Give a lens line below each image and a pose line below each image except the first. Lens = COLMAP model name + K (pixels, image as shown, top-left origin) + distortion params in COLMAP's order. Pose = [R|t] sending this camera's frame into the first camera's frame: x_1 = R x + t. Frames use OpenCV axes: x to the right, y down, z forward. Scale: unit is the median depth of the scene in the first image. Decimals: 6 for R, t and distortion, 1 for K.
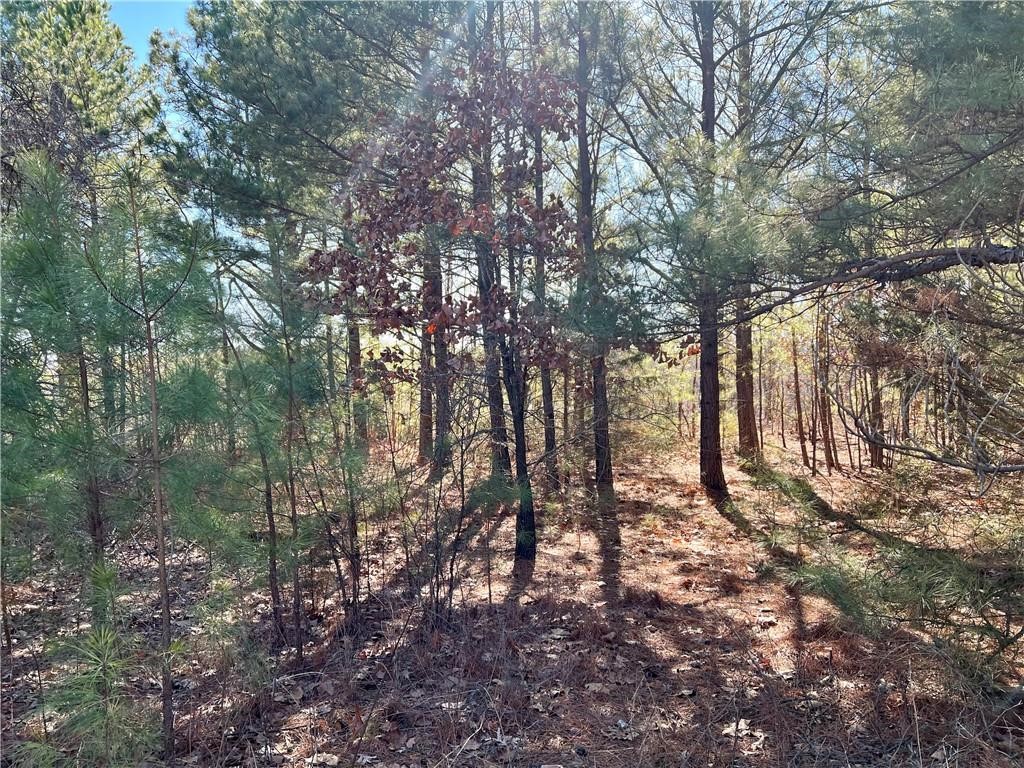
lens RADIAL K [[764.7, 0, 513.0], [0, 764.7, 402.7], [0, 0, 1]] dist [0.027584, -0.007572]
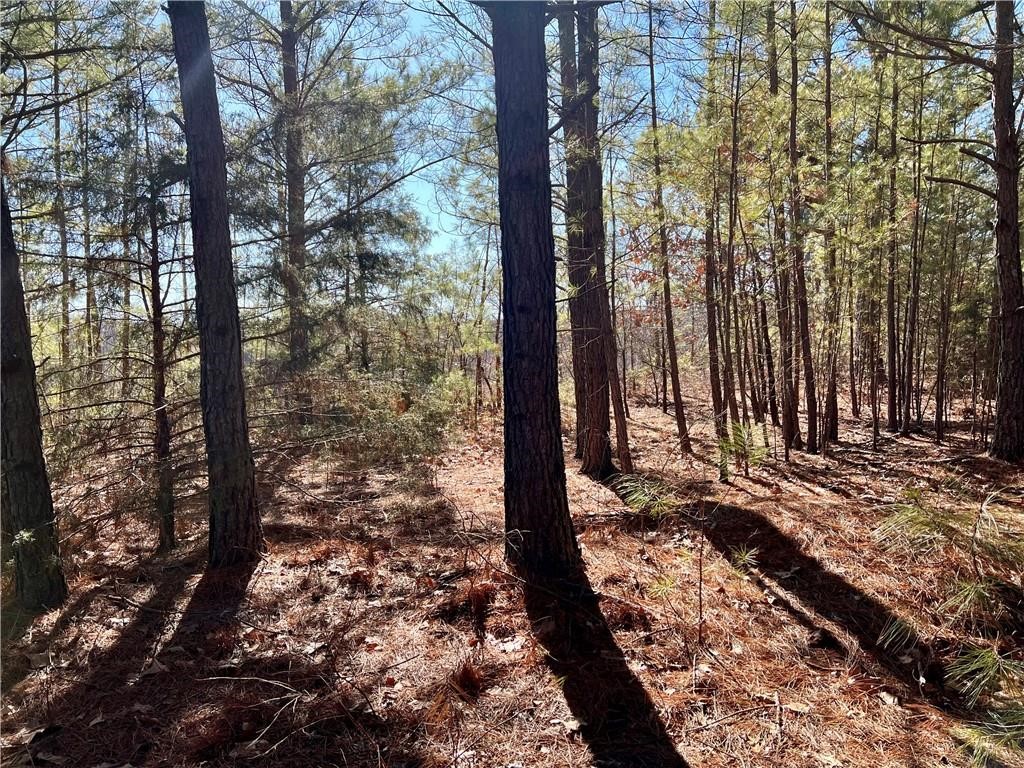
lens RADIAL K [[784.4, 0, 512.0], [0, 784.4, 384.0], [0, 0, 1]] dist [0.068749, -0.080160]
pose [[0.970129, -0.027415, 0.241036, 0.159564], [0.023696, 0.999551, 0.018313, 0.023129], [-0.241430, -0.012054, 0.970343, 0.641118]]
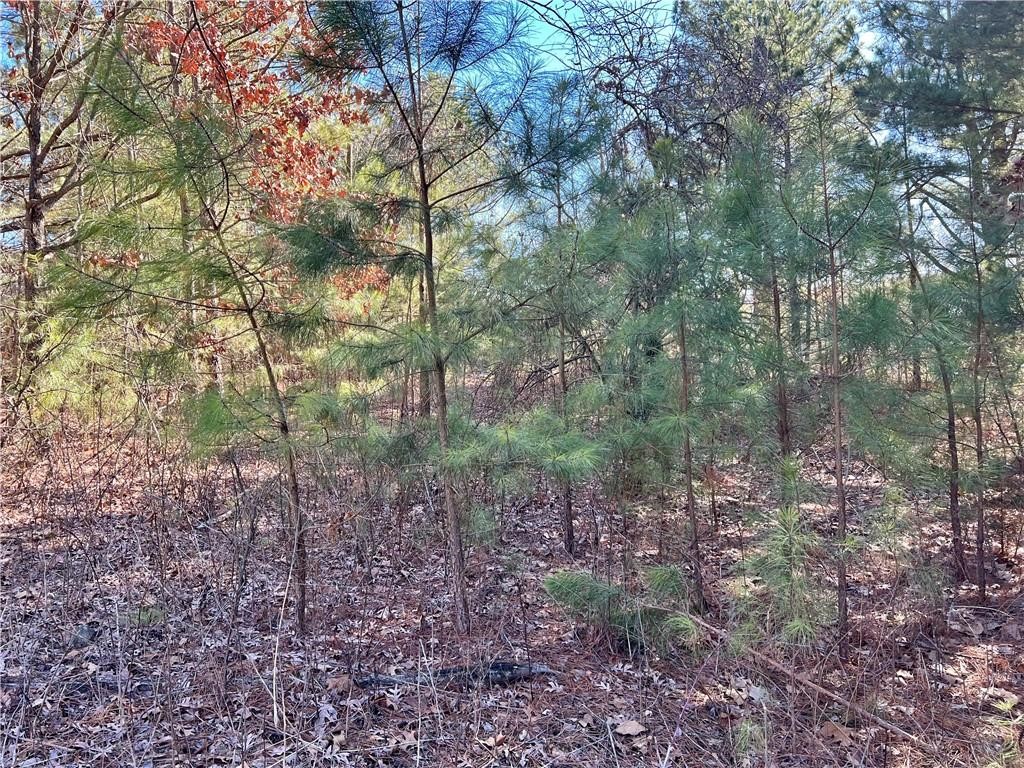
lens RADIAL K [[784.4, 0, 512.0], [0, 784.4, 384.0], [0, 0, 1]] dist [0.068749, -0.080160]
pose [[0.677481, 0.043361, -0.734261, 0.014013], [0.000759, 0.998219, 0.059649, 0.004923], [0.735540, -0.040968, 0.676242, -0.027554]]
